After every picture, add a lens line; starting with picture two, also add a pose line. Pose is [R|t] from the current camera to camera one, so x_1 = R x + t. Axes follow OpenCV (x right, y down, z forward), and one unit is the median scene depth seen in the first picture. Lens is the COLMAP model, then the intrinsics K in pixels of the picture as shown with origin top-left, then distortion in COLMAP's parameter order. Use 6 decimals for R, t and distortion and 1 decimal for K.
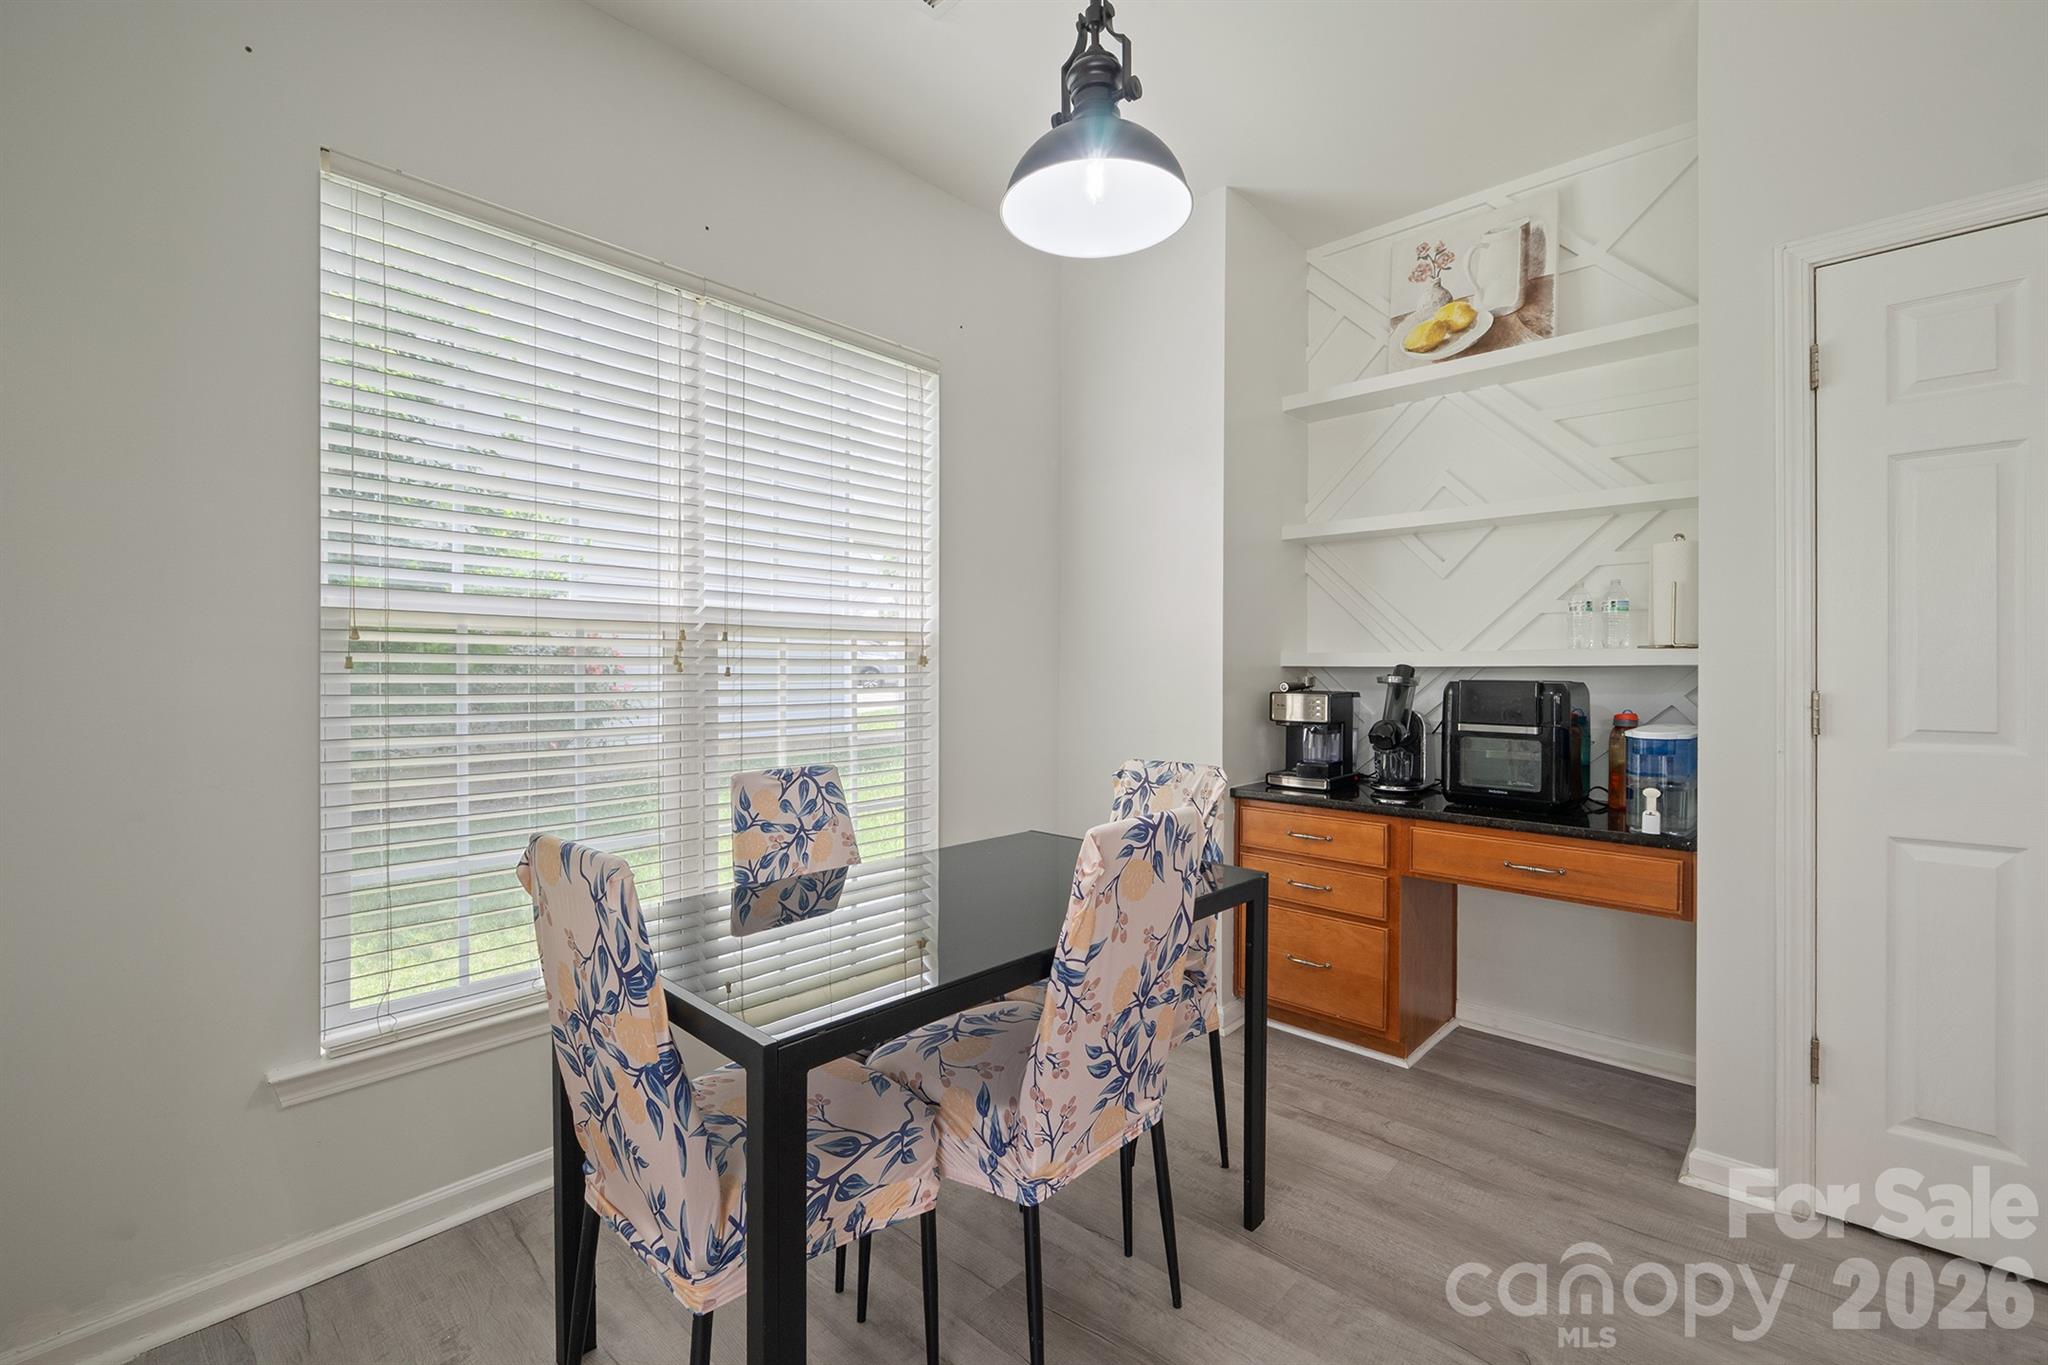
lens RADIAL K [[868.2, 0, 1032.3], [0, 868.2, 673.0], [0, 0, 1]] dist [-0.004644, -0.000338]
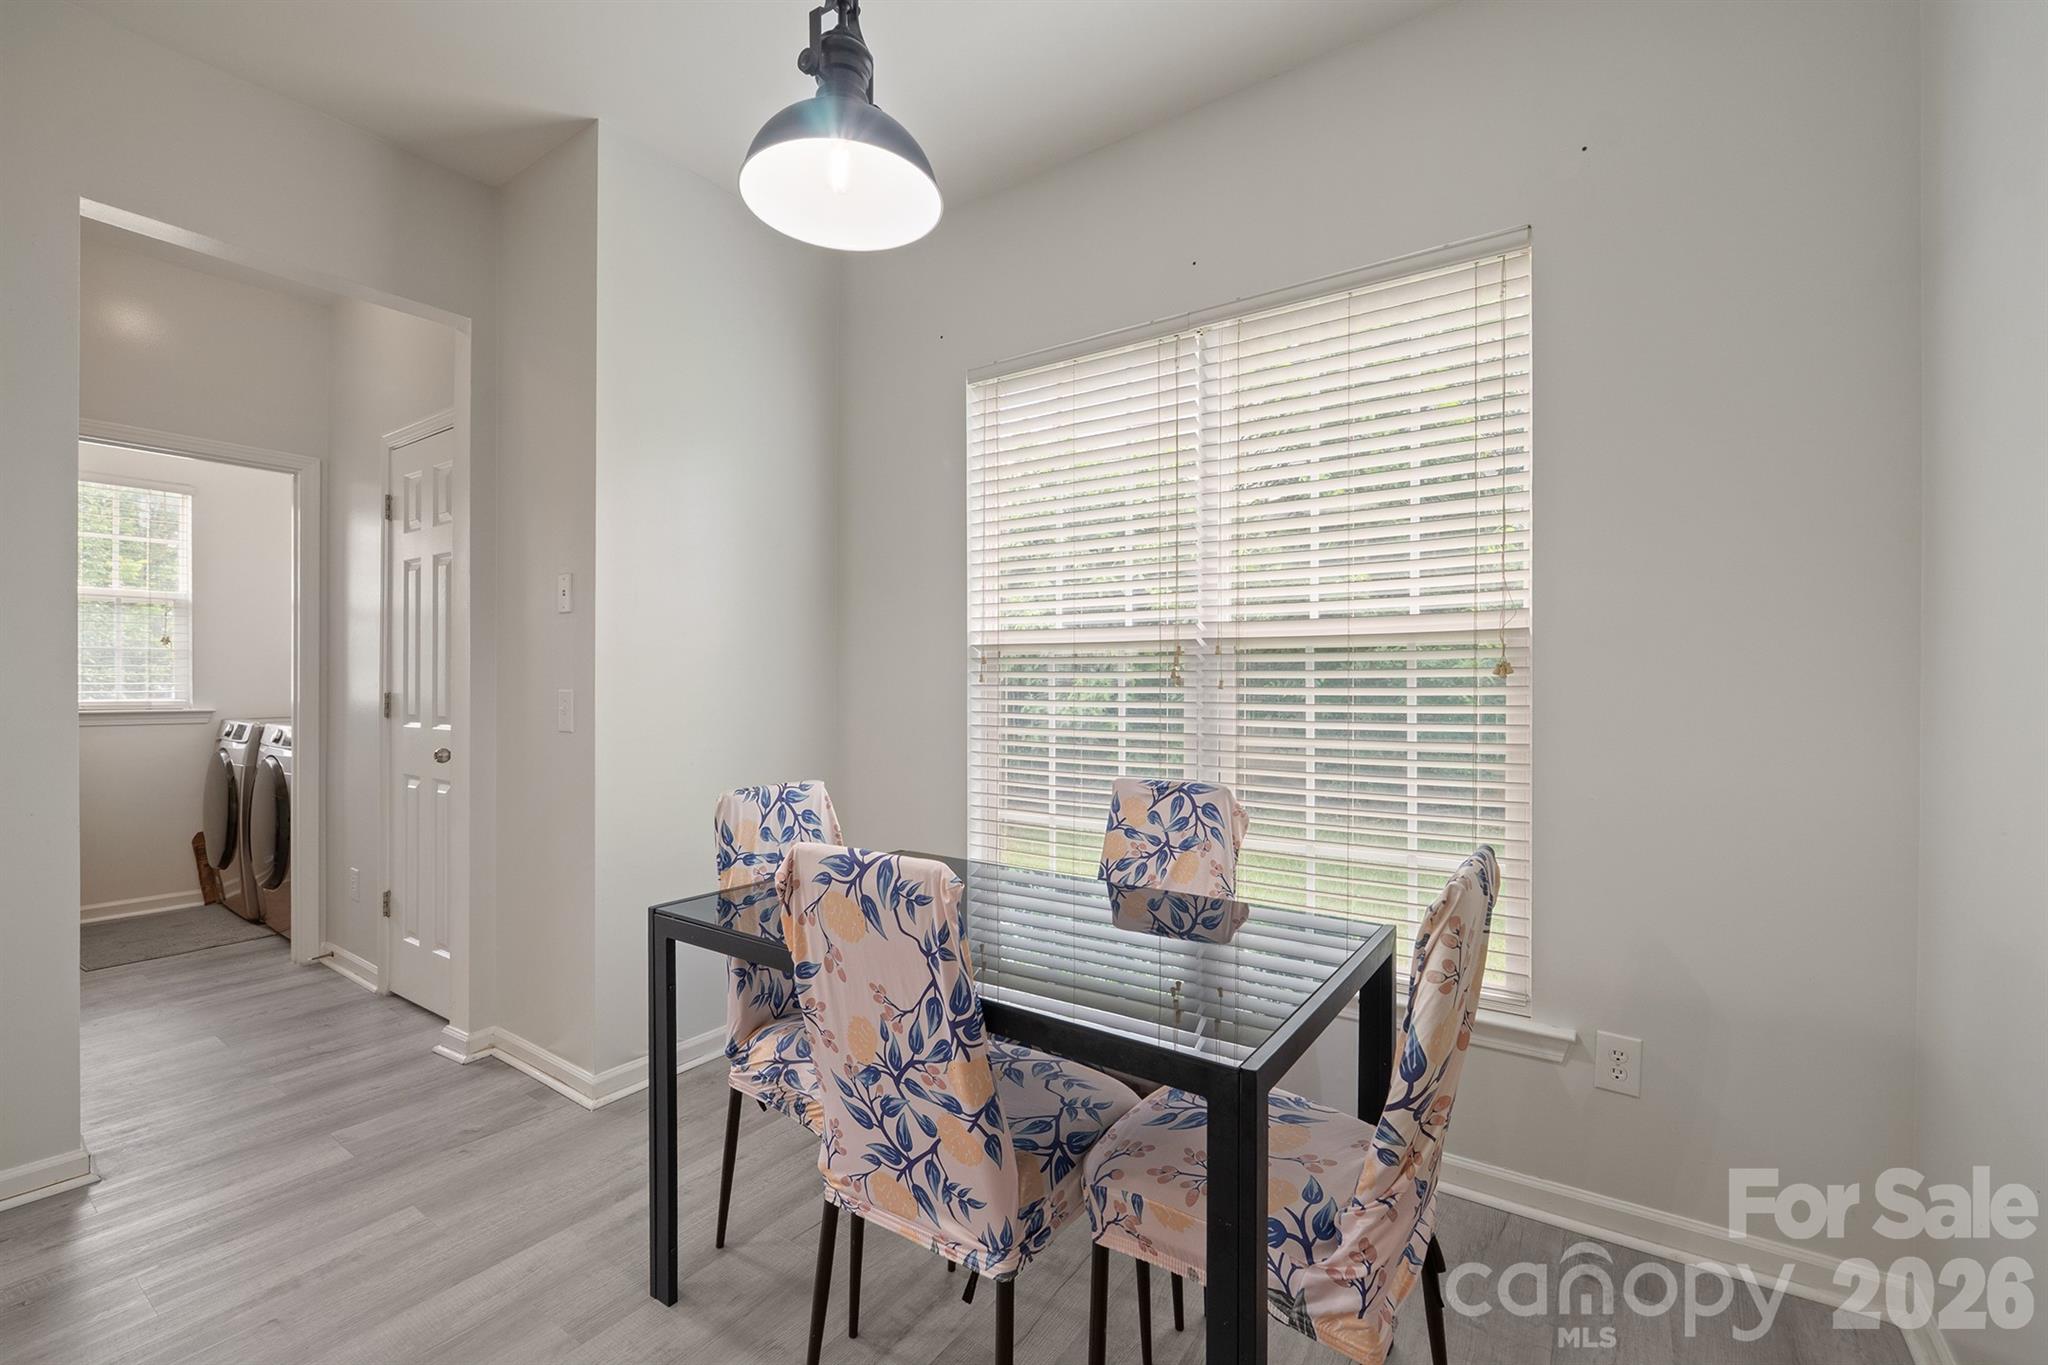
lens RADIAL K [[860.1, 0, 1024.0], [0, 860.1, 682.5], [0, 0, 1]] dist [-0.004002, -0.000091]
pose [[0.143047, -0.000010, -0.989716, 0.702479], [-0.004319, 0.999990, -0.000635, -0.002650], [0.989707, 0.004365, 0.143045, 0.723850]]
